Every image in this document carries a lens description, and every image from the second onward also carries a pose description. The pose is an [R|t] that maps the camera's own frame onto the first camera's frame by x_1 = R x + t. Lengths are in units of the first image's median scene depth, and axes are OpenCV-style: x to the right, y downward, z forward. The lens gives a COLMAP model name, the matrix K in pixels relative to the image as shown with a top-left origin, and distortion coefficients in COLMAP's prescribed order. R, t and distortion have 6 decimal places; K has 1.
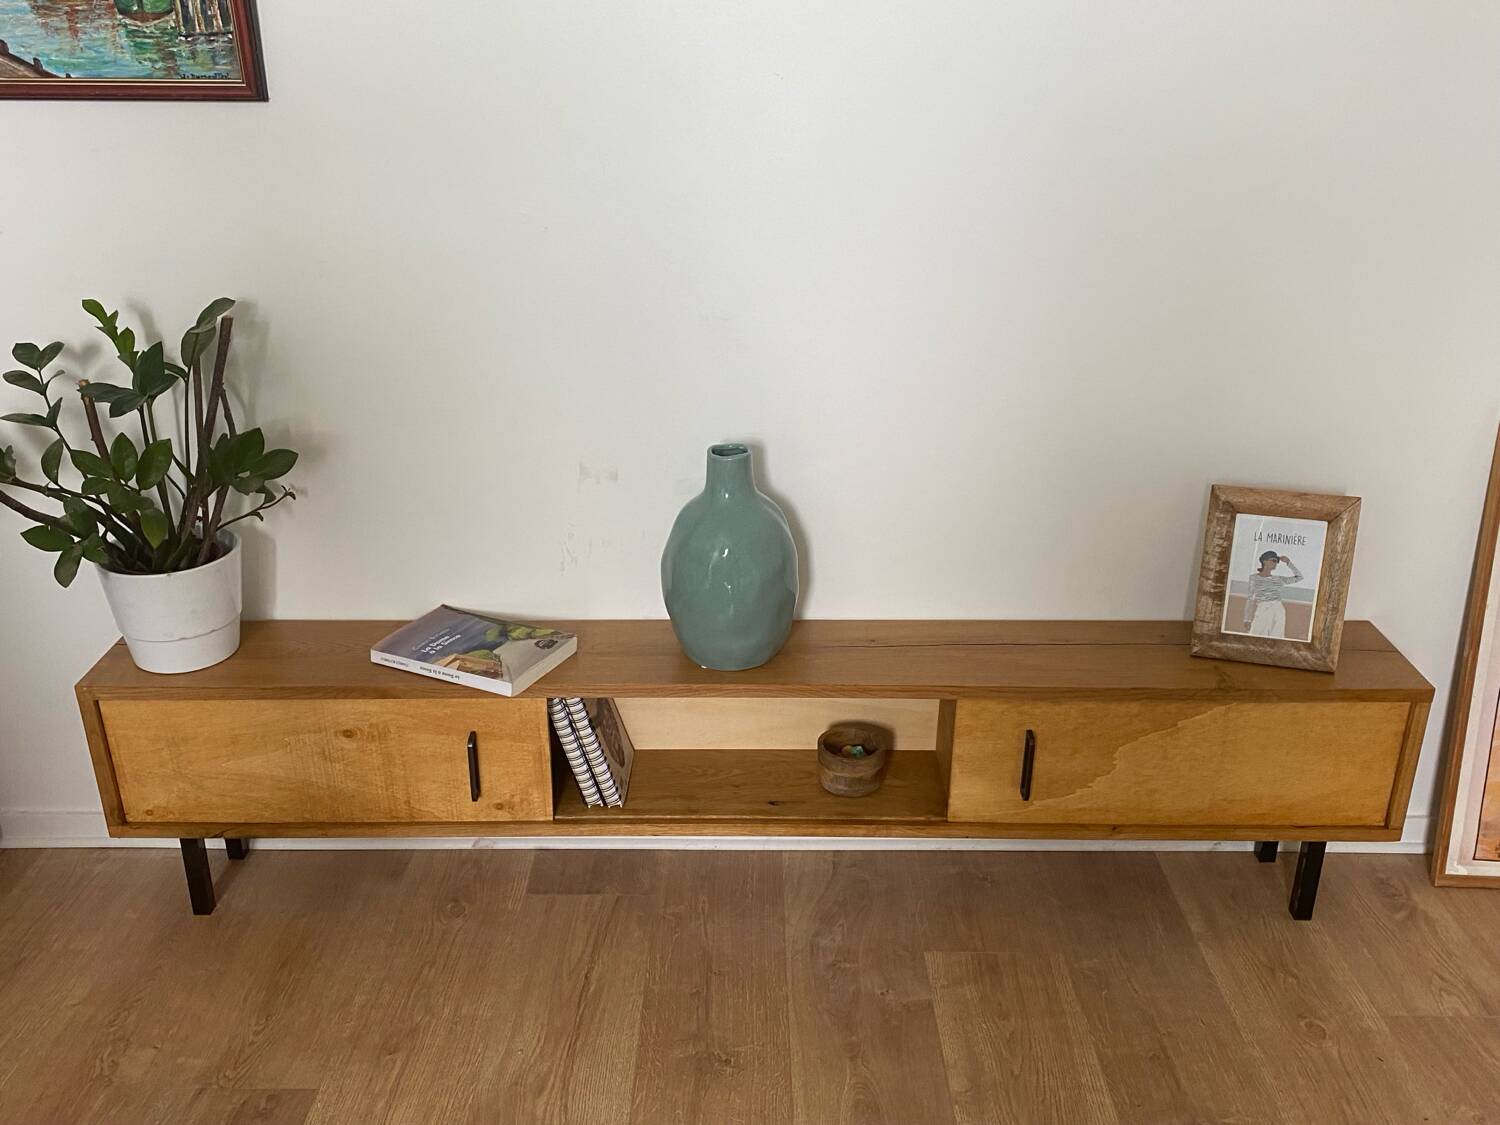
lens RADIAL K [[1315.2, 0, 730.1], [0, 1315.2, 568.3], [0, 0, 1]] dist [0.049524, -0.065773]
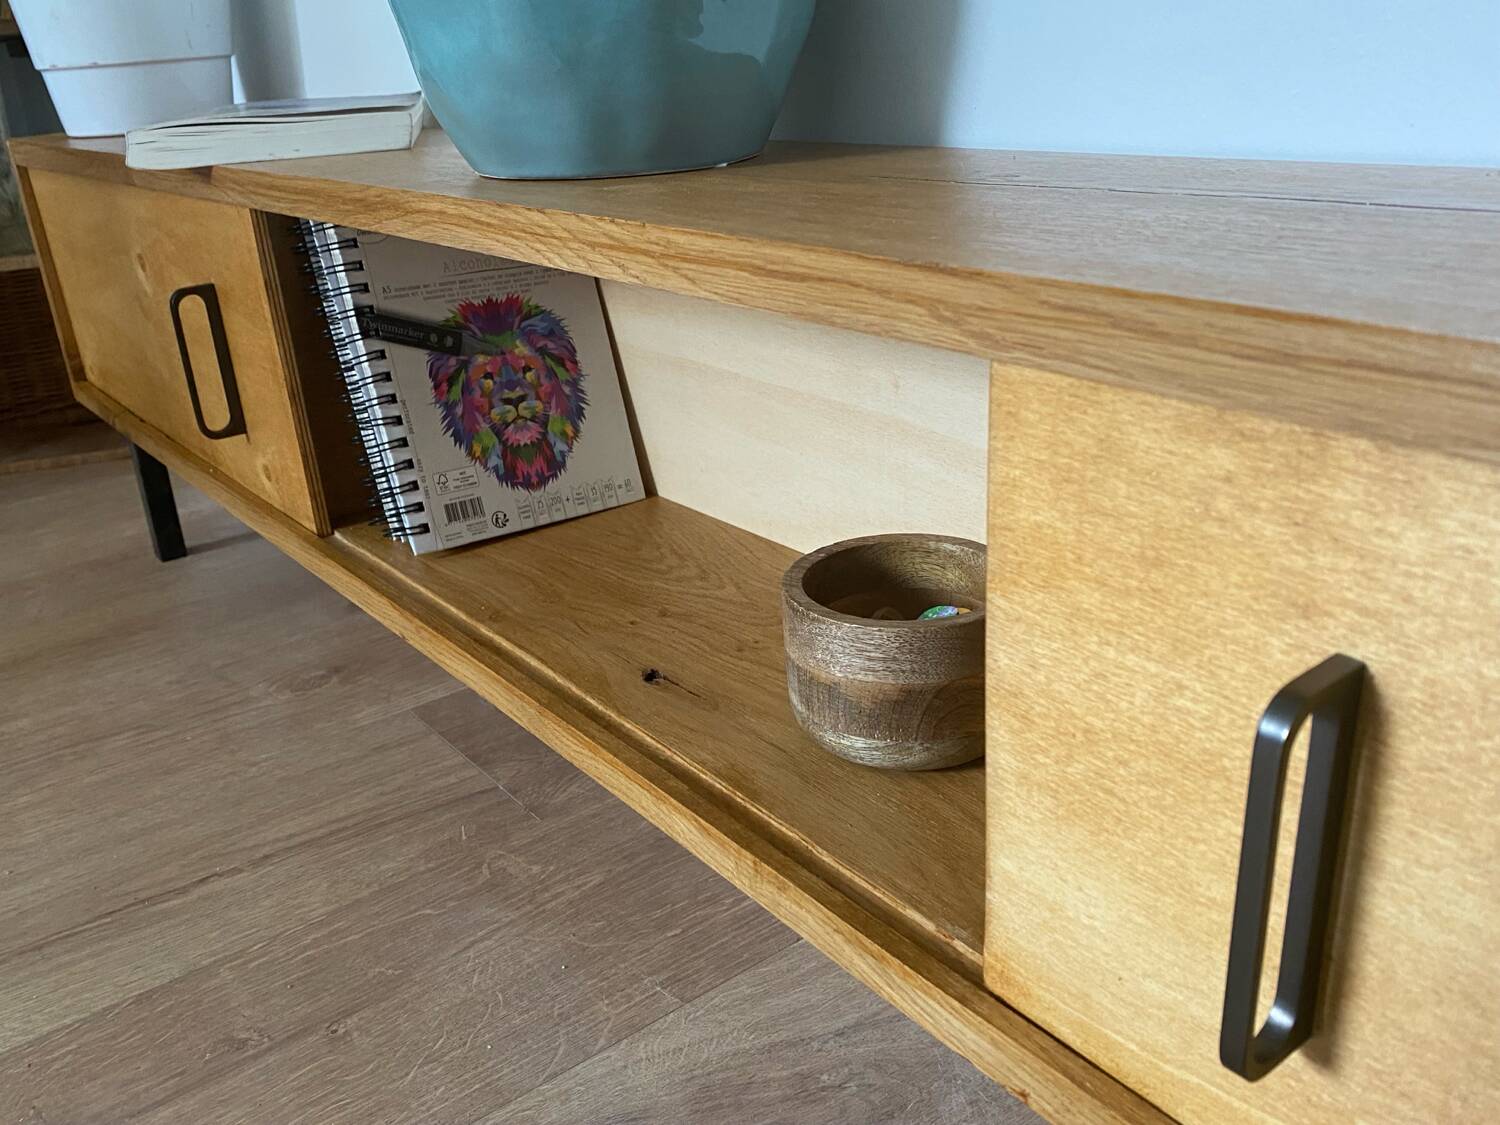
lens RADIAL K [[1315.2, 0, 729.8], [0, 1315.2, 575.3], [0, 0, 1]] dist [0.049524, -0.065773]
pose [[0.612485, 0.275057, -0.741084, 0.292541], [-0.255376, 0.956089, 0.143796, 0.109263], [0.748095, 0.101182, 0.655833, 0.843318]]
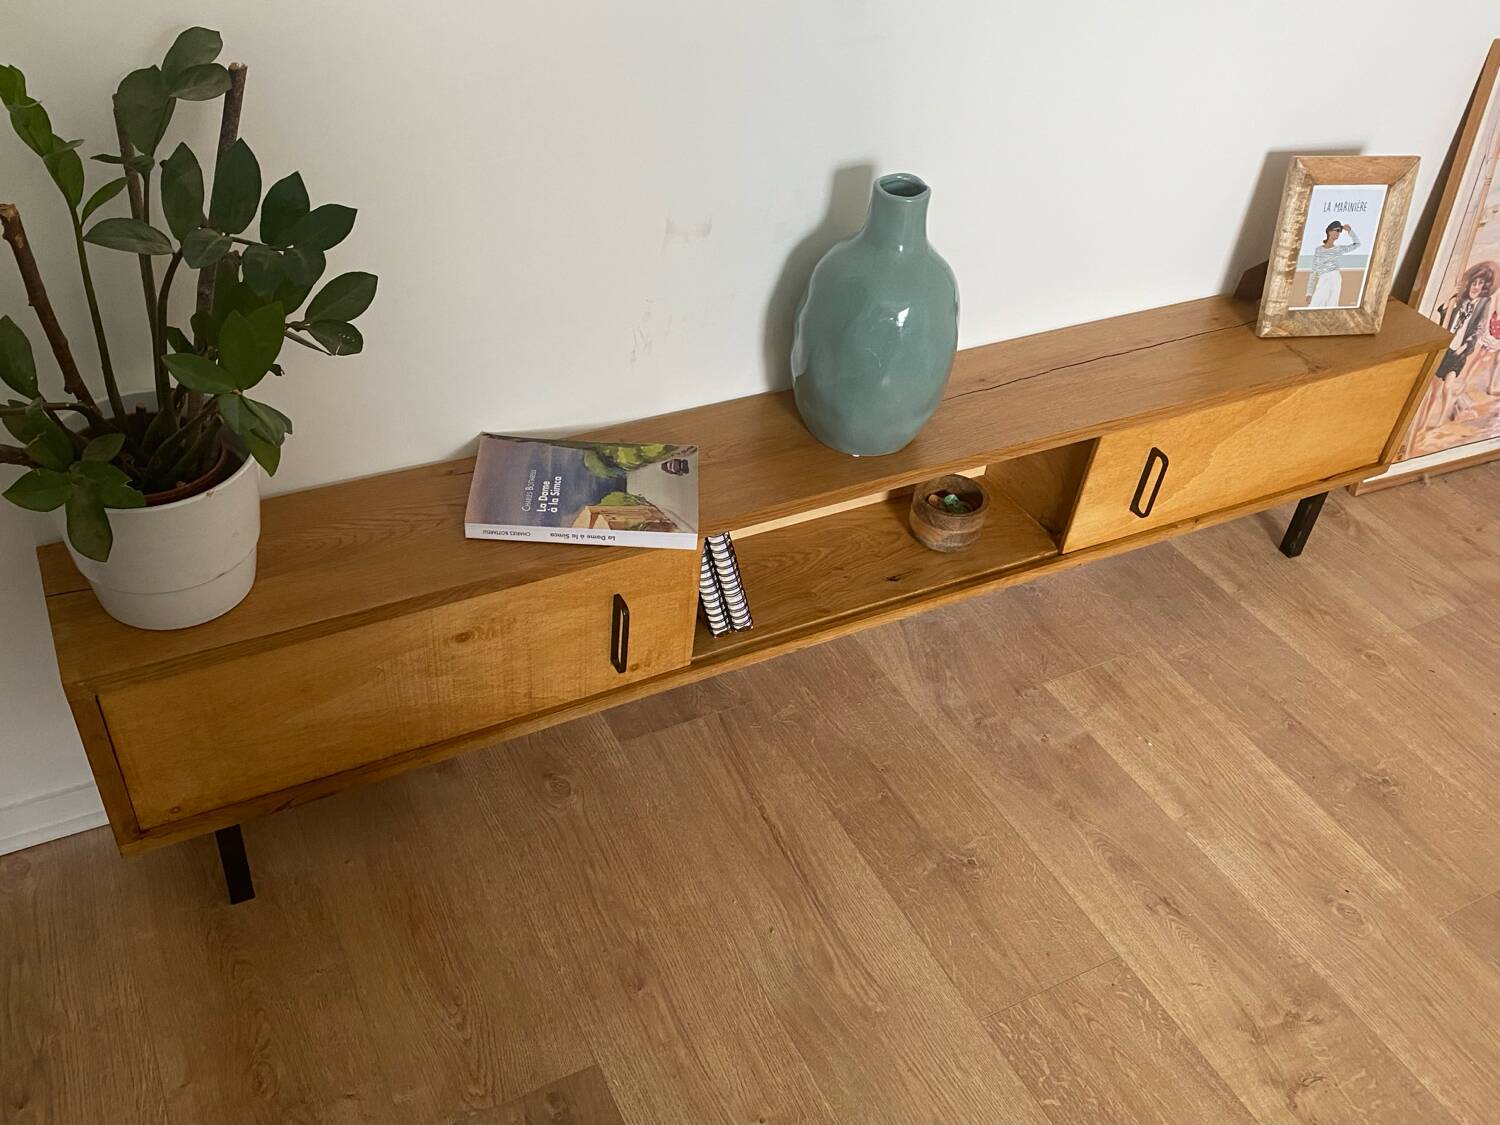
lens RADIAL K [[1315.2, 0, 732.5], [0, 1315.2, 560.3], [0, 0, 1]] dist [0.049524, -0.065773]
pose [[0.877933, -0.239511, 0.414570, -0.454946], [0.102571, 0.939866, 0.325777, -0.142919], [-0.467667, -0.243487, 0.849707, 0.309497]]
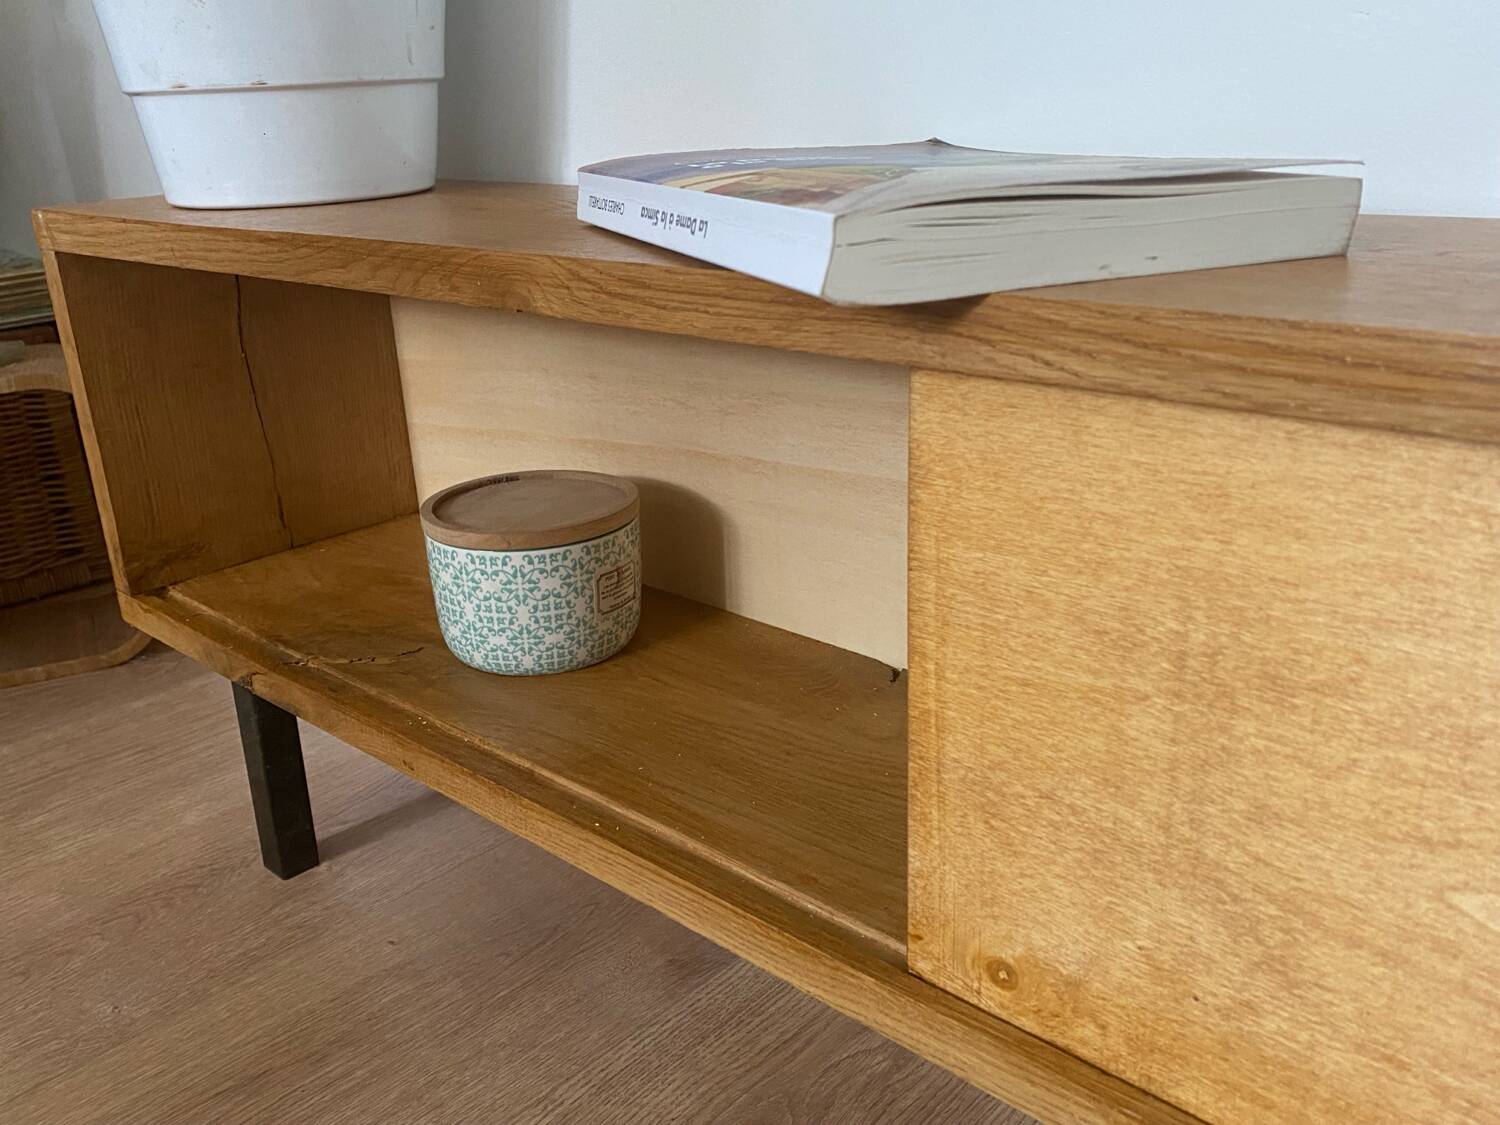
lens RADIAL K [[1315.2, 0, 753.5], [0, 1315.2, 571.1], [0, 0, 1]] dist [0.049524, -0.065773]
pose [[0.747075, 0.218668, -0.627744, -0.051928], [-0.234596, 0.970313, 0.058807, 0.120113], [0.621967, 0.103333, 0.776195, 0.824390]]
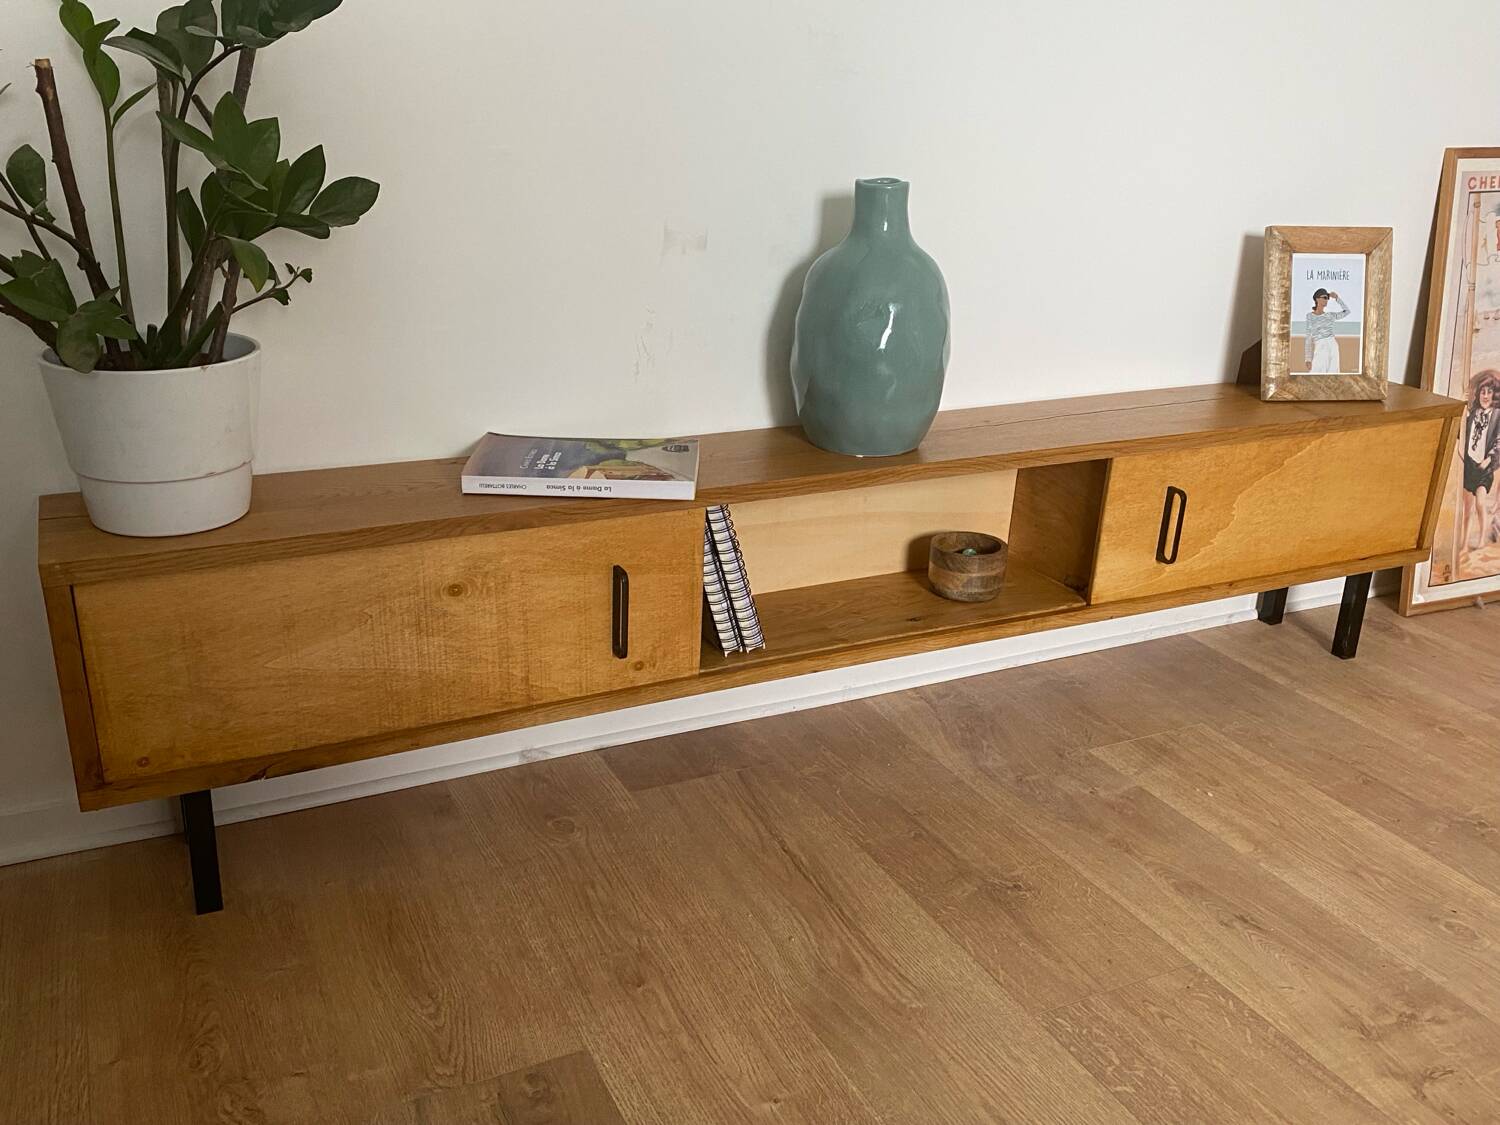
lens RADIAL K [[1315.2, 0, 734.1], [0, 1315.2, 563.6], [0, 0, 1]] dist [0.049524, -0.065773]
pose [[0.893914, -0.127250, 0.429797, -0.463059], [0.142918, 0.989726, -0.004219, 0.136430], [-0.424845, 0.065197, 0.902916, 0.282005]]
